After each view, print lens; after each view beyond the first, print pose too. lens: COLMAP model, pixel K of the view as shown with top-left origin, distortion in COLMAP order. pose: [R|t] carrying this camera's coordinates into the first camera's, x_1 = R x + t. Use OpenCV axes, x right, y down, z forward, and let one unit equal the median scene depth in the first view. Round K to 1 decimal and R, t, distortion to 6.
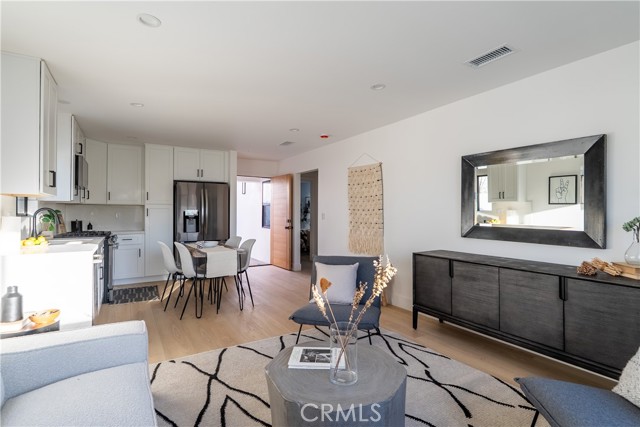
lens RADIAL K [[319.7, 0, 319.2], [0, 319.7, 211.4], [0, 0, 1]] dist [0.002548, 0.000025]
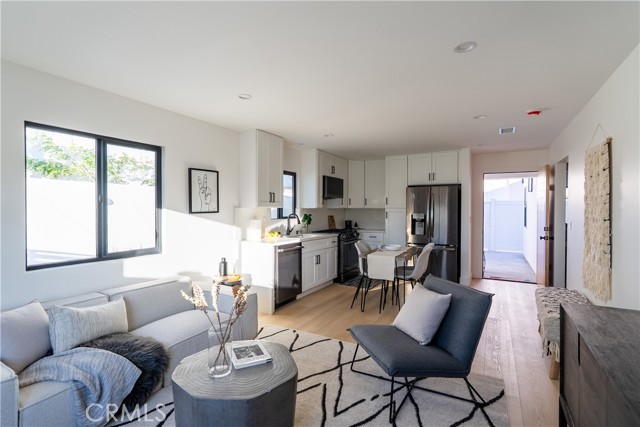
lens RADIAL K [[319.7, 0, 316.1], [0, 319.7, 210.1], [0, 0, 1]] dist [0.002548, 0.000025]
pose [[0.465793, 0.005106, -0.884879, 0.383712], [0.003588, 0.999964, 0.007659, -0.025602], [0.884886, -0.006742, 0.465758, 0.226953]]
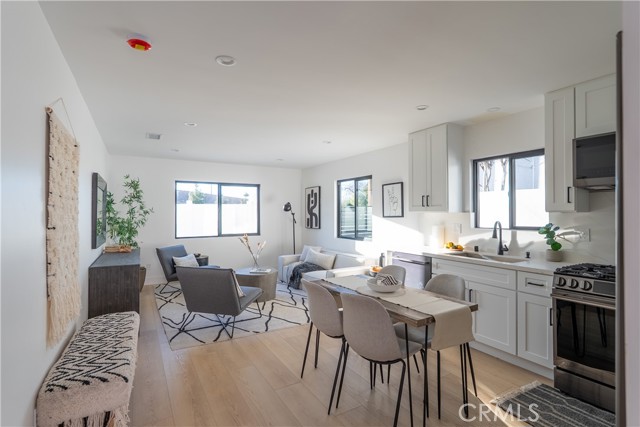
lens RADIAL K [[319.7, 0, 314.9], [0, 319.7, 214.2], [0, 0, 1]] dist [0.002548, 0.000025]
pose [[-0.998423, 0.000012, 0.056143, -0.218623], [-0.000227, 0.999991, -0.004252, -0.019235], [-0.056142, -0.004258, -0.998414, 1.299343]]
